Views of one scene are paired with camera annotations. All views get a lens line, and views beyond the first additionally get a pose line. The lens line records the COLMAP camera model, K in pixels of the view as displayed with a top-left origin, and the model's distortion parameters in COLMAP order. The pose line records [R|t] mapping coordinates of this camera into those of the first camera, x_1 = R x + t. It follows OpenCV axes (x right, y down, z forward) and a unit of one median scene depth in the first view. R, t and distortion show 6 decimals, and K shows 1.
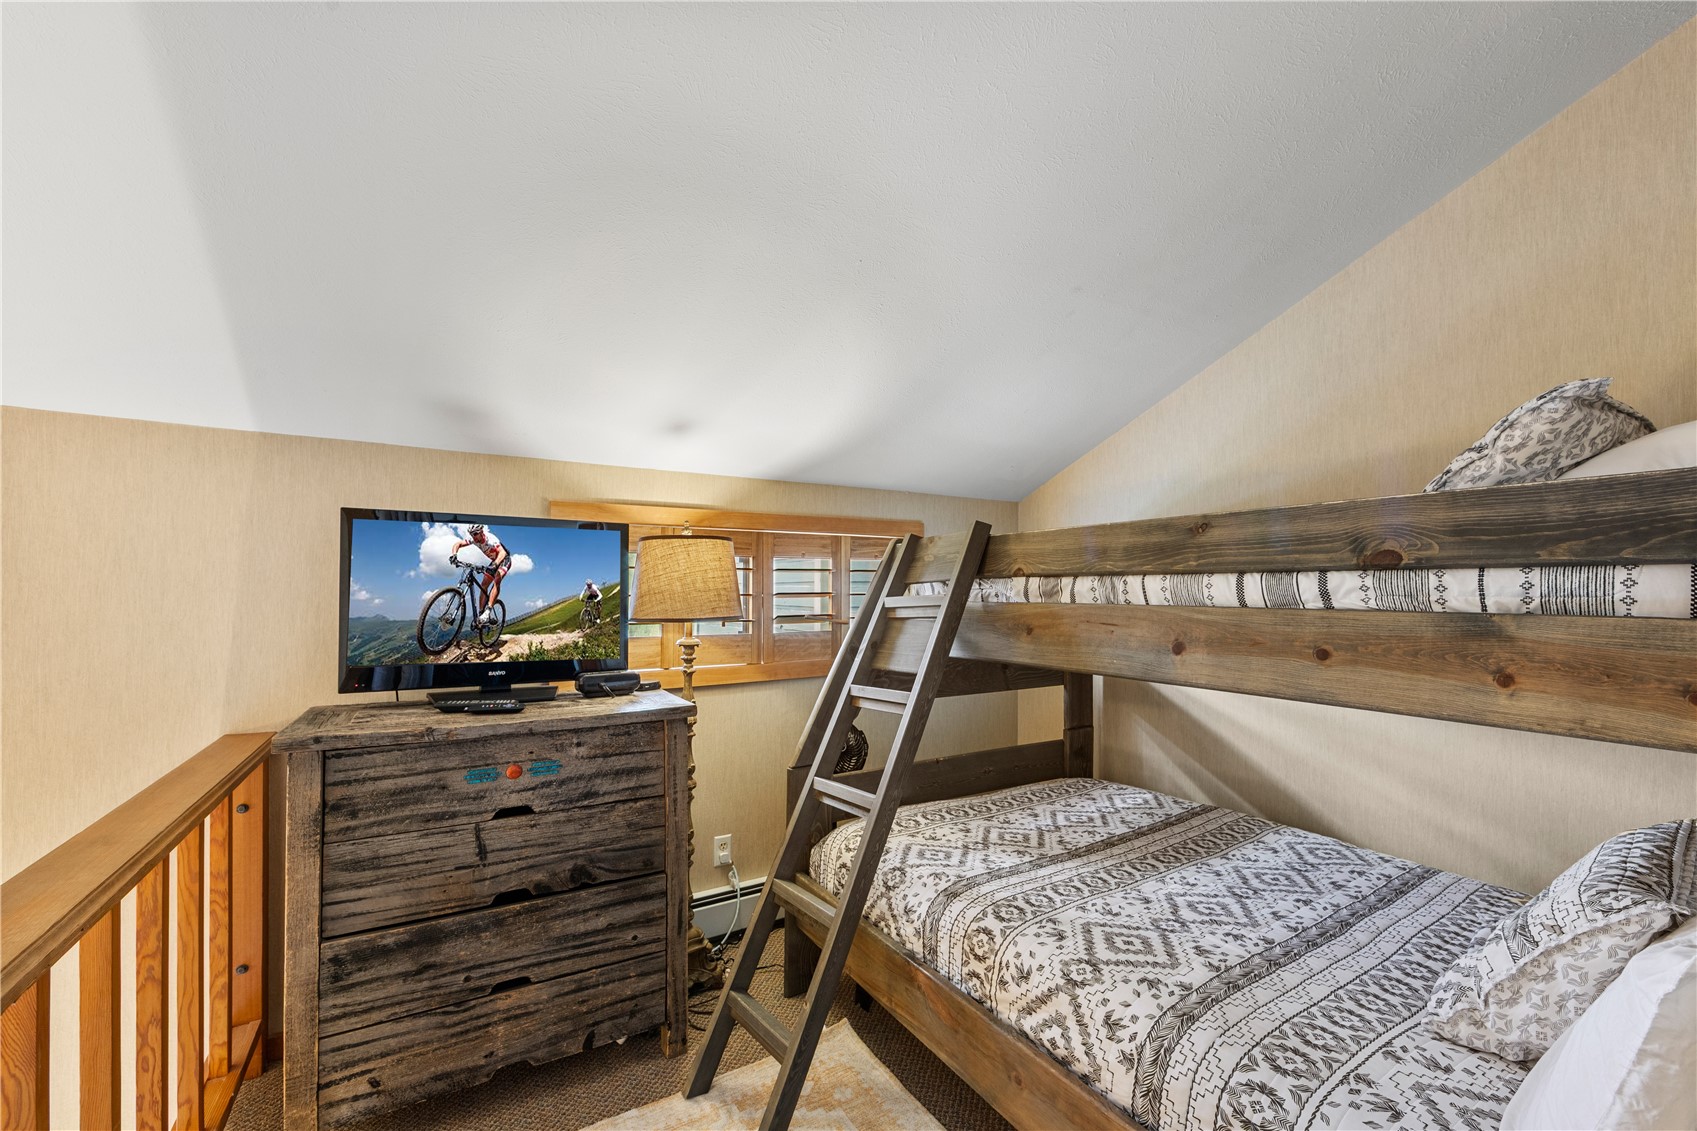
lens RADIAL K [[682.7, 0, 849.3], [0, 682.7, 601.2], [0, 0, 1]] dist [0.000353, -0.000091]
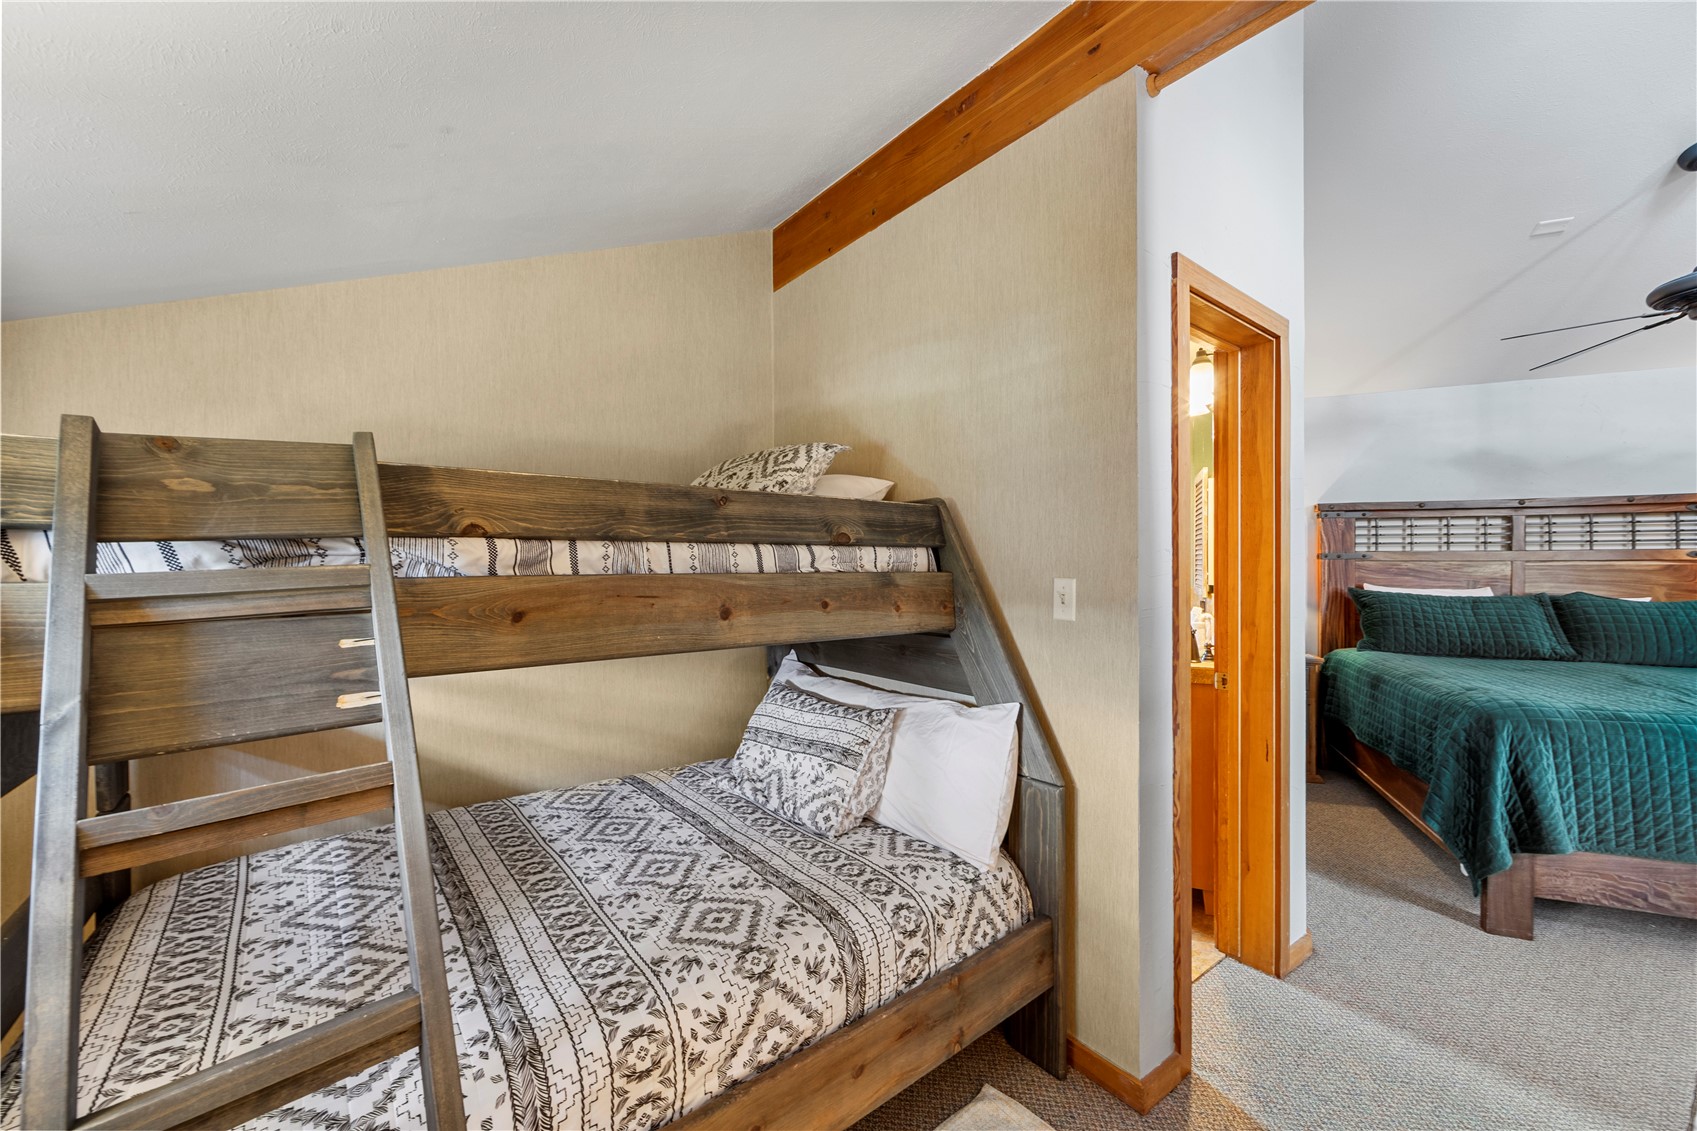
lens RADIAL K [[679.2, 0, 851.9], [0, 679.2, 568.1], [0, 0, 1]] dist [0.000670, -0.000148]
pose [[-0.126731, -0.013423, 0.991846, -0.531951], [0.013045, 0.999799, 0.015197, -0.013410], [-0.991851, 0.014865, -0.126531, 0.862723]]
